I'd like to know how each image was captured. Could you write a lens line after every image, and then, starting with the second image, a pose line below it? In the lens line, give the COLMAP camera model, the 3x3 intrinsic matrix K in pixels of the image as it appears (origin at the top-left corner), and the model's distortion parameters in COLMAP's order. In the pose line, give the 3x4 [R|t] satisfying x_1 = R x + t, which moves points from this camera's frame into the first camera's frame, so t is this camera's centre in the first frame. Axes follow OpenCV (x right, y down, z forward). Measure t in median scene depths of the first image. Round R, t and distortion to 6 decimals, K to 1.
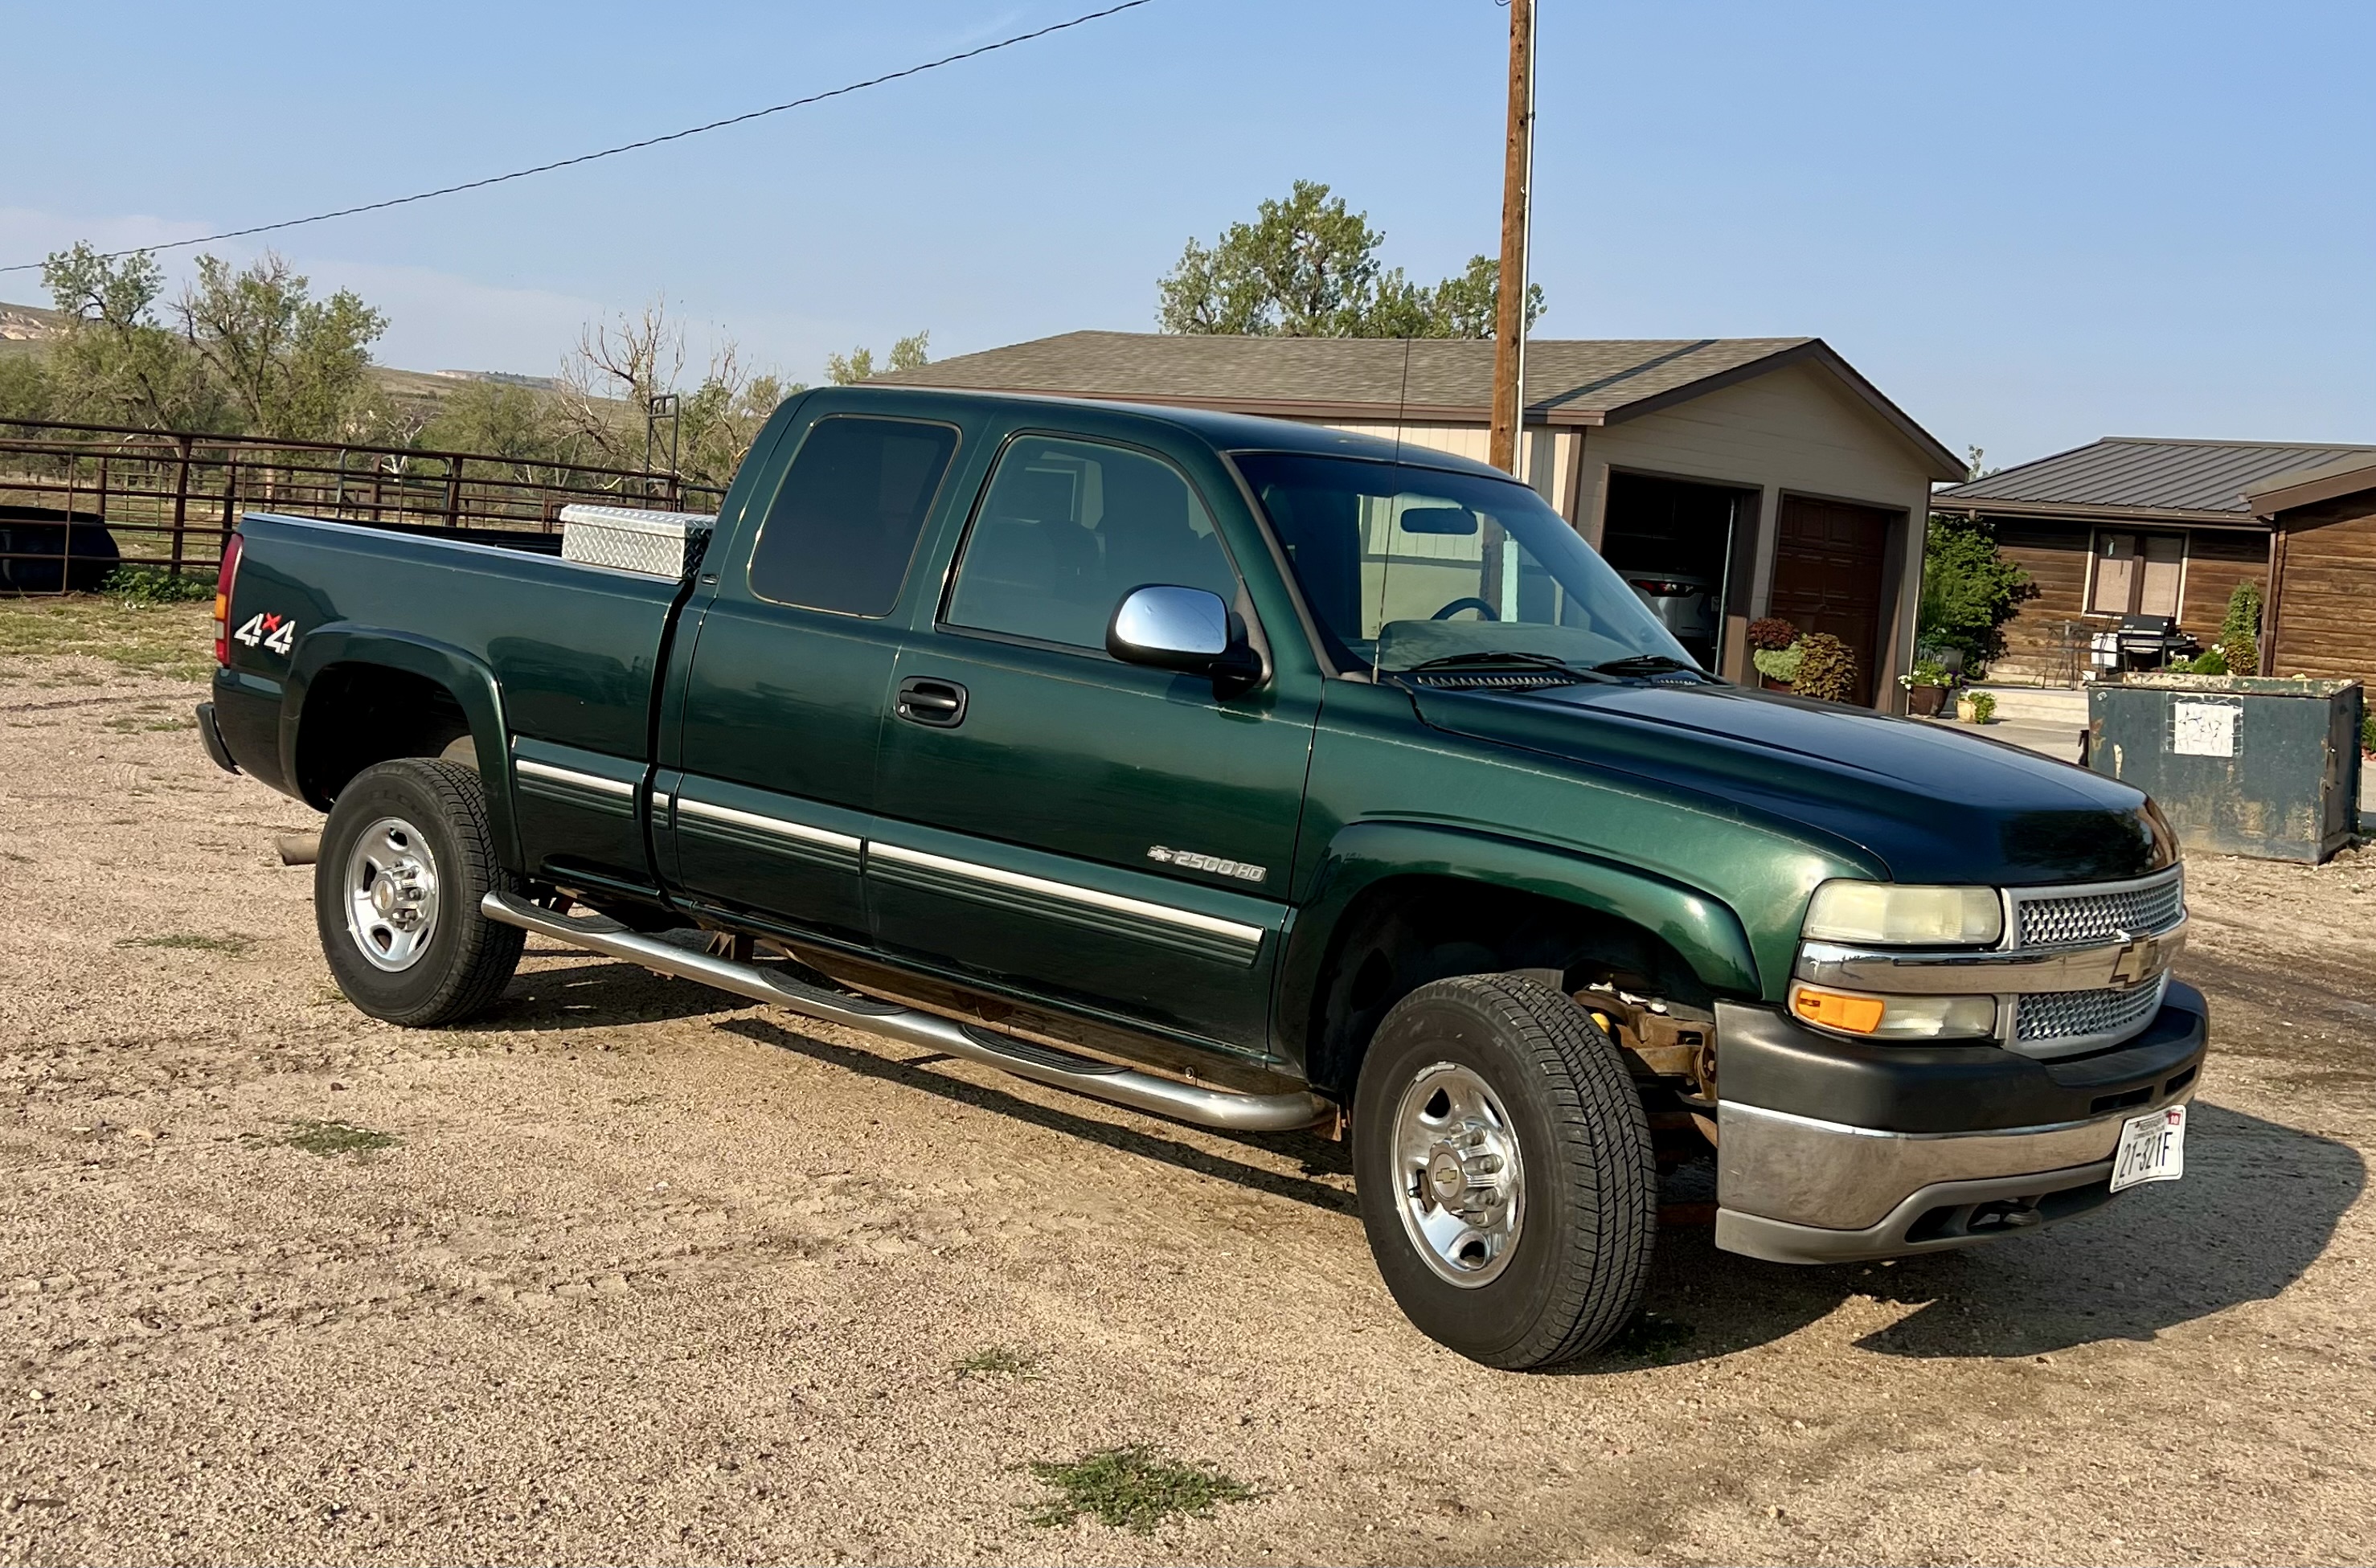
lens RADIAL K [[2524.2, 0, 1189.9], [0, 2524.2, 789.1], [0, 0, 1]] dist [0.074605, 0.000000]
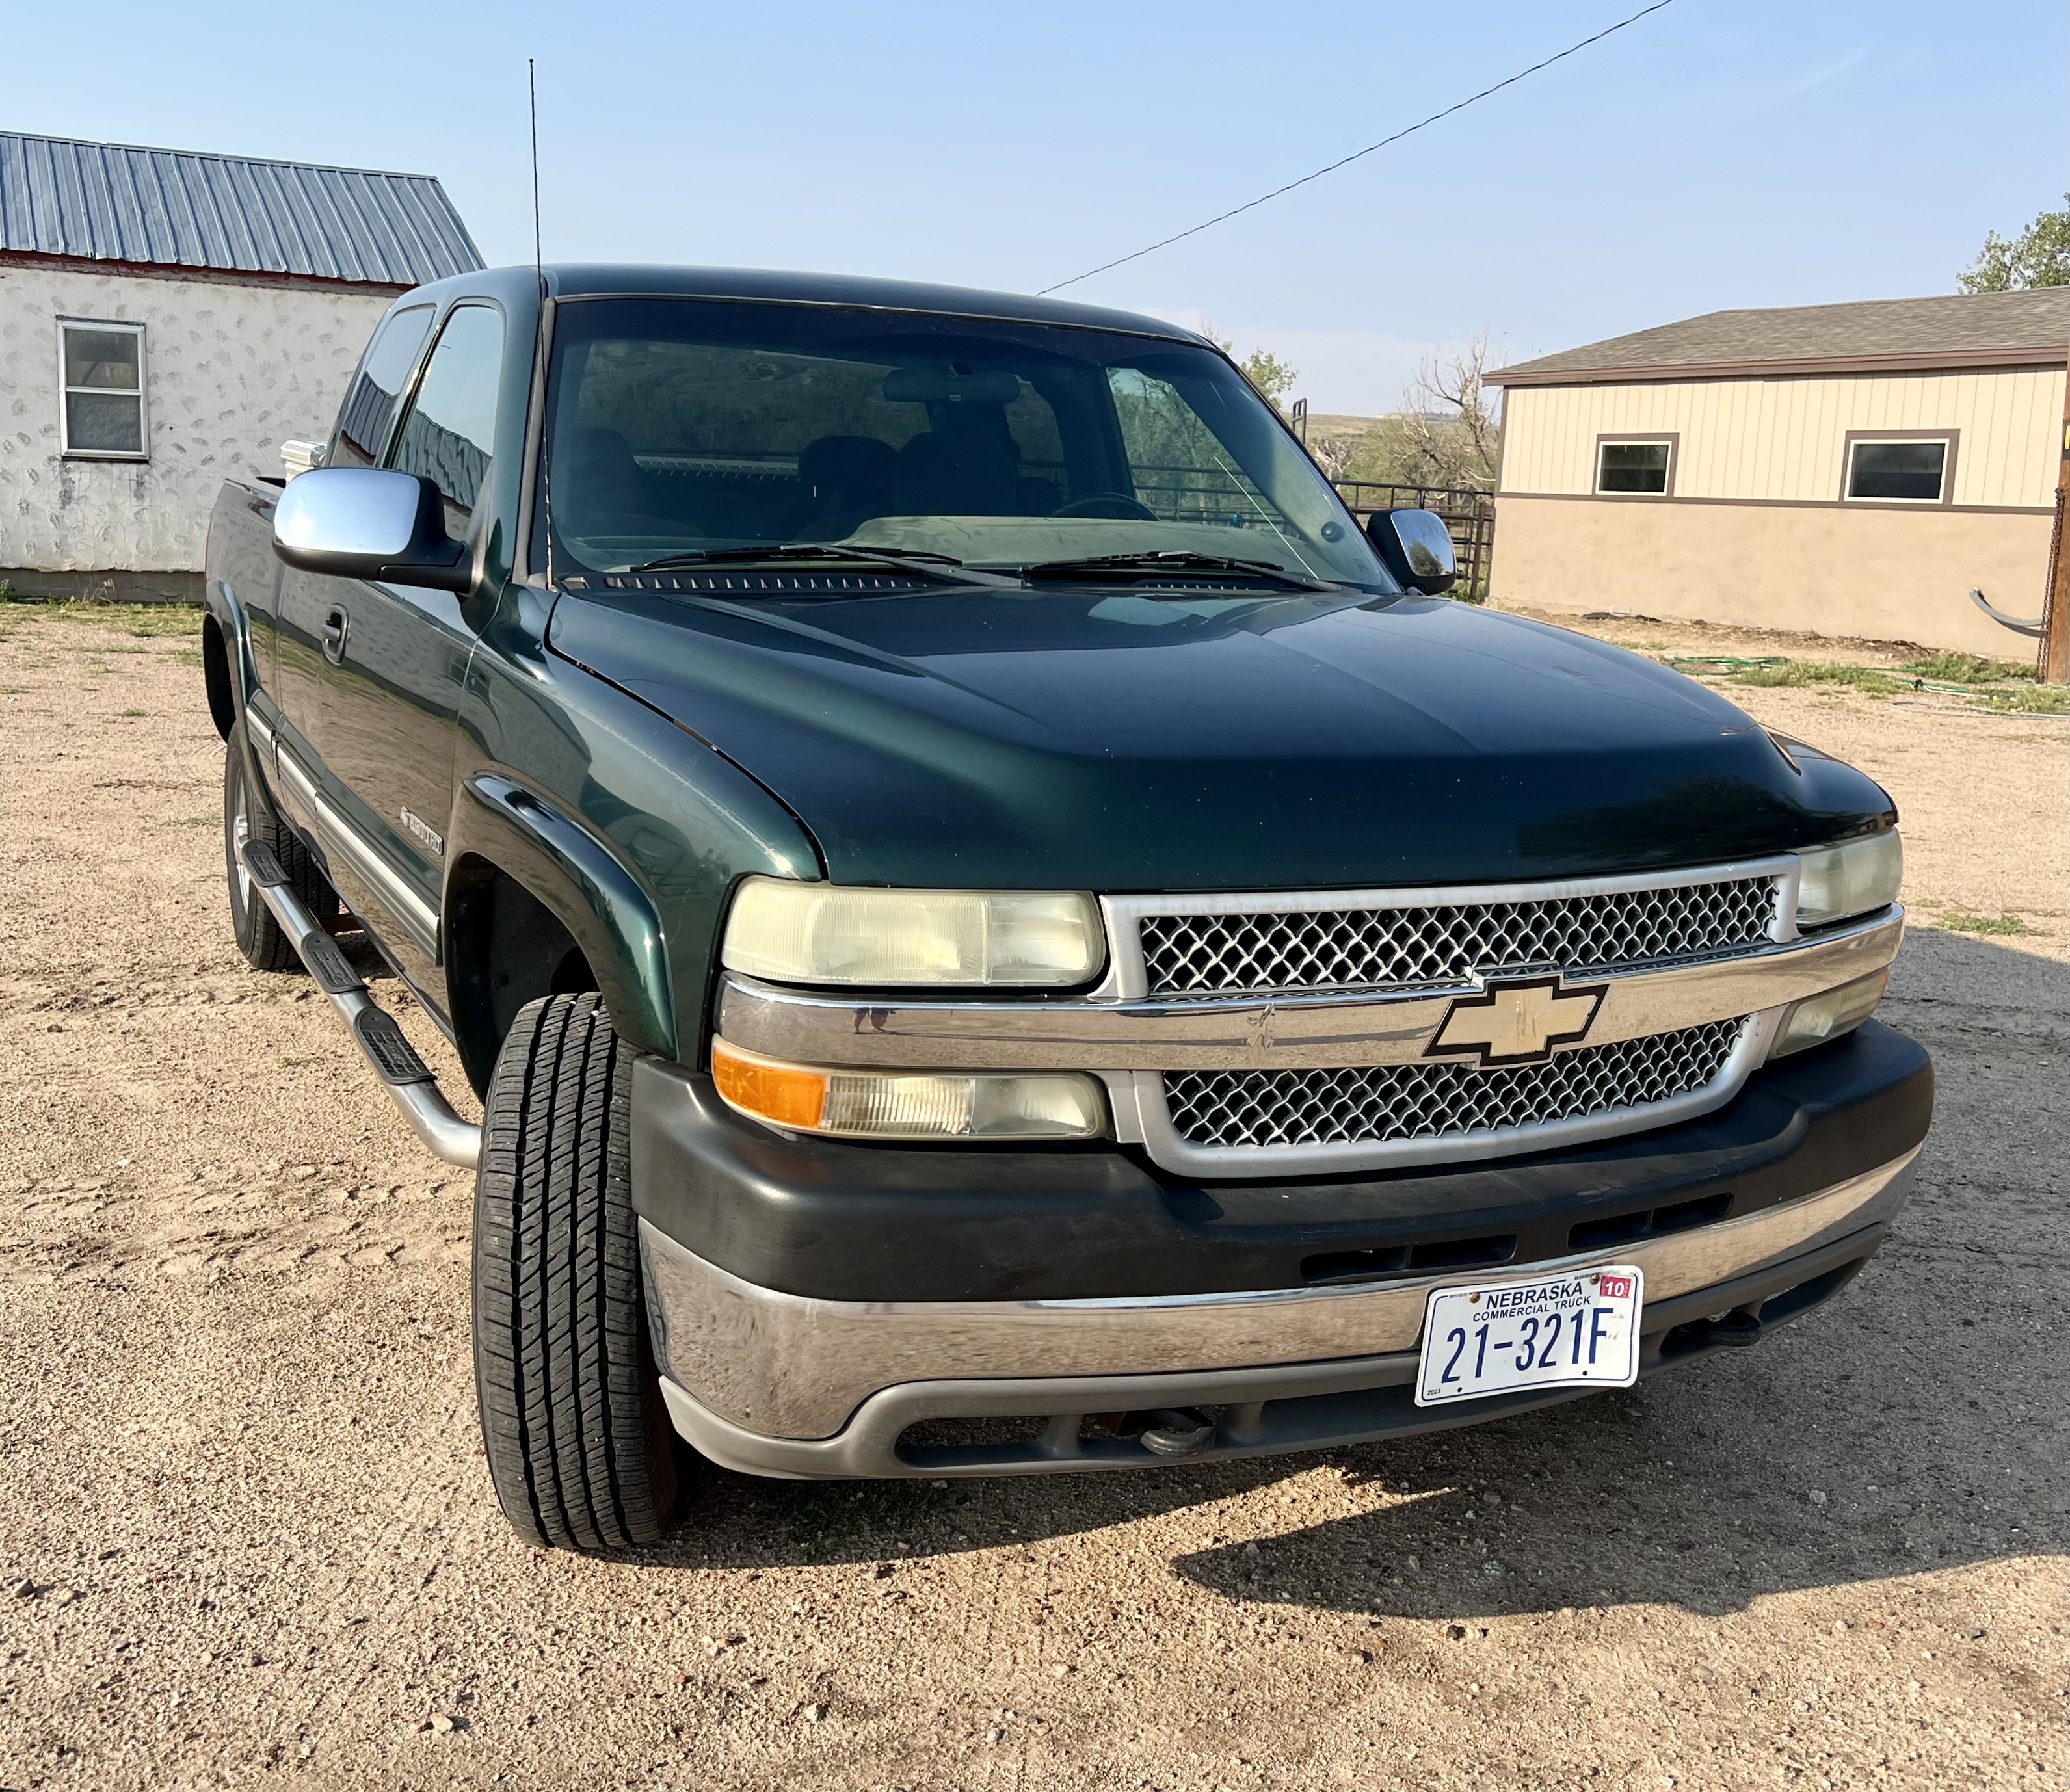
lens RADIAL K [[2102.4, 0, 1022.0], [0, 2102.4, 877.4], [0, 0, 1]] dist [-0.017653, 0.000000]
pose [[0.899605, 0.025660, -0.435950, 0.100795], [-0.000007, 0.998273, 0.058744, 0.001220], [0.436705, -0.052843, 0.898051, 0.108709]]
